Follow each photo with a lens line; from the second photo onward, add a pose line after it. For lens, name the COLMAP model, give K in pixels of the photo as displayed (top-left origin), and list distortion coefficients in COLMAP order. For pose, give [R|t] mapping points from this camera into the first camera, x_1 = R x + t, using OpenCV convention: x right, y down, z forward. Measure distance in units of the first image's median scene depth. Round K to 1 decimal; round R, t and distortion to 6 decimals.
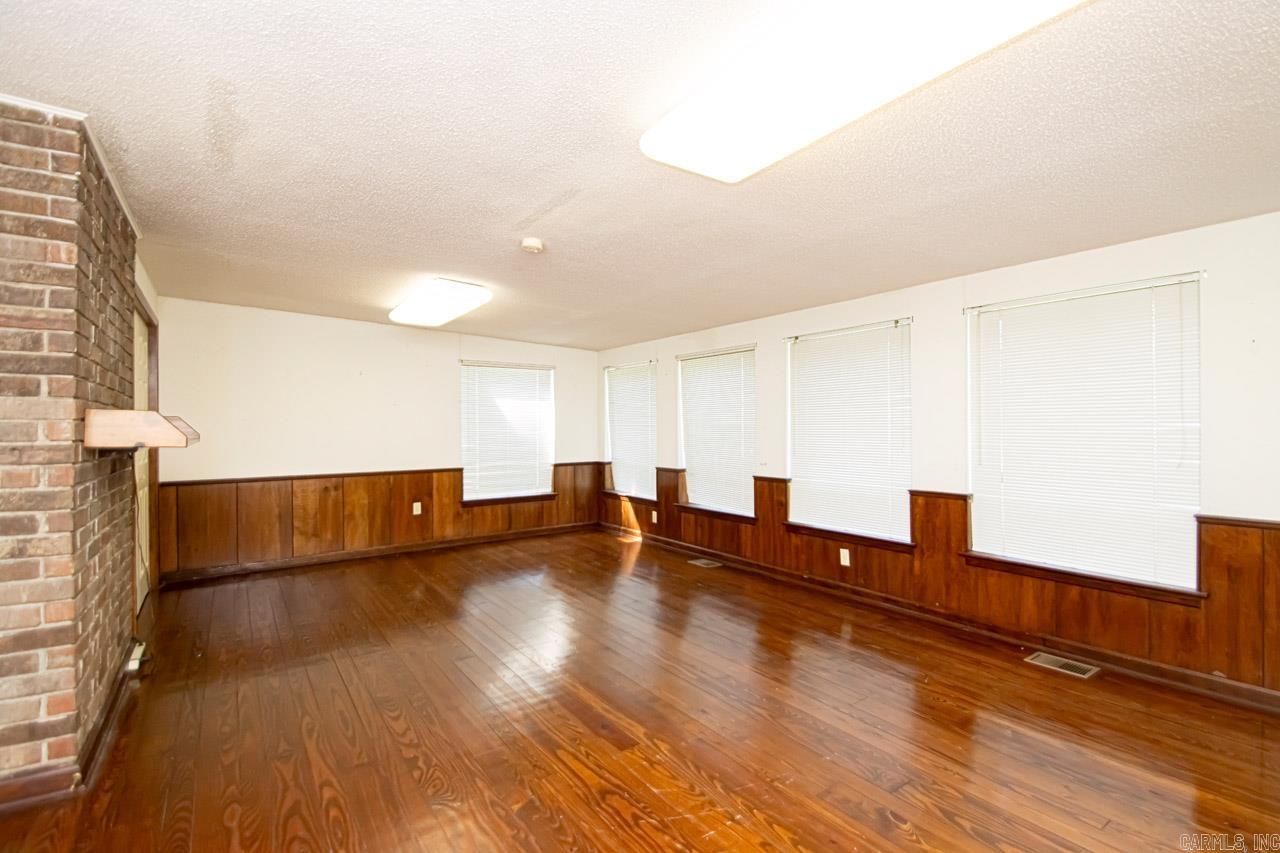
lens RADIAL K [[591.0, 0, 651.9], [0, 591.0, 426.3], [0, 0, 1]] dist [0.009439, -0.015550]
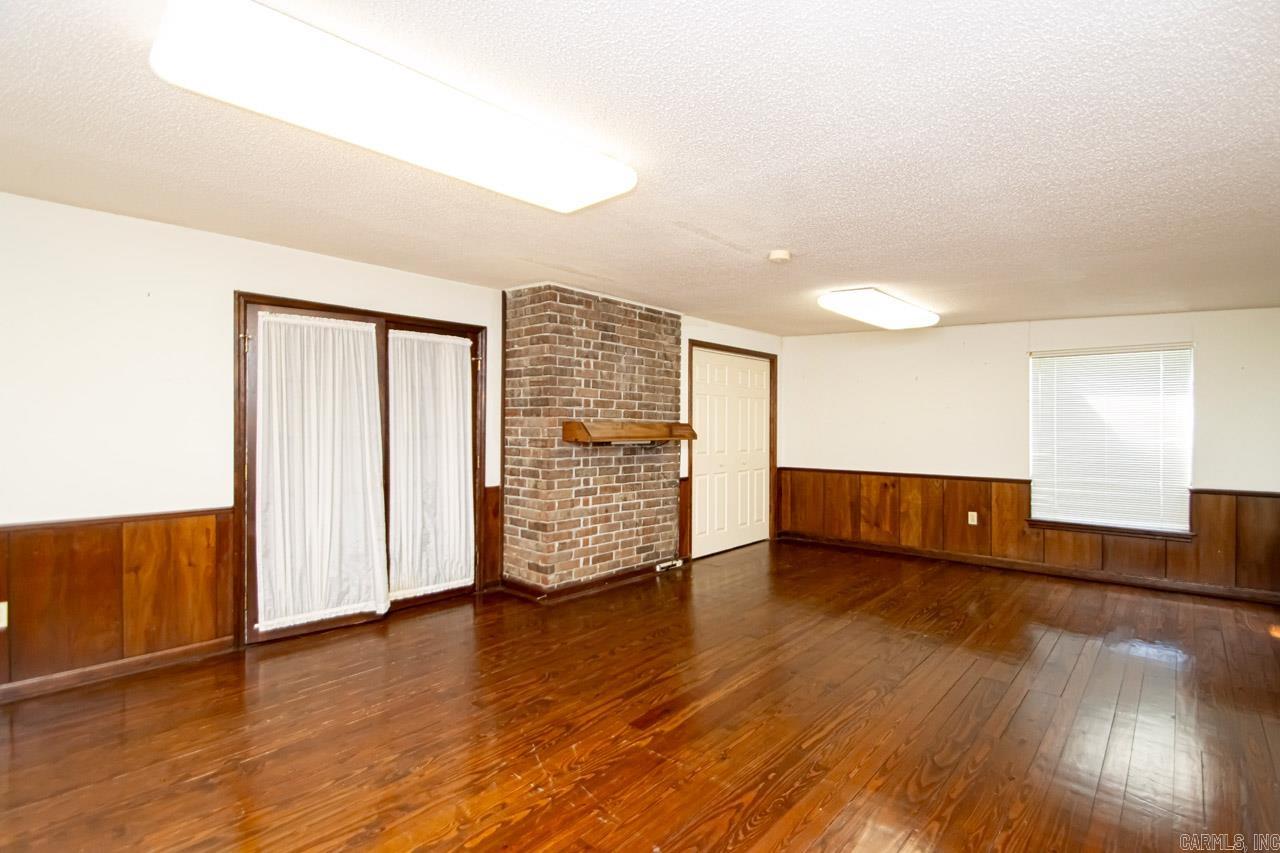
lens RADIAL K [[591.0, 0, 651.9], [0, 591.0, 426.3], [0, 0, 1]] dist [0.009439, -0.015550]
pose [[0.226663, 0.009016, -0.973932, 0.497084], [-0.004960, 0.999955, 0.008102, -0.013900], [0.973961, 0.002995, 0.226697, 0.370224]]
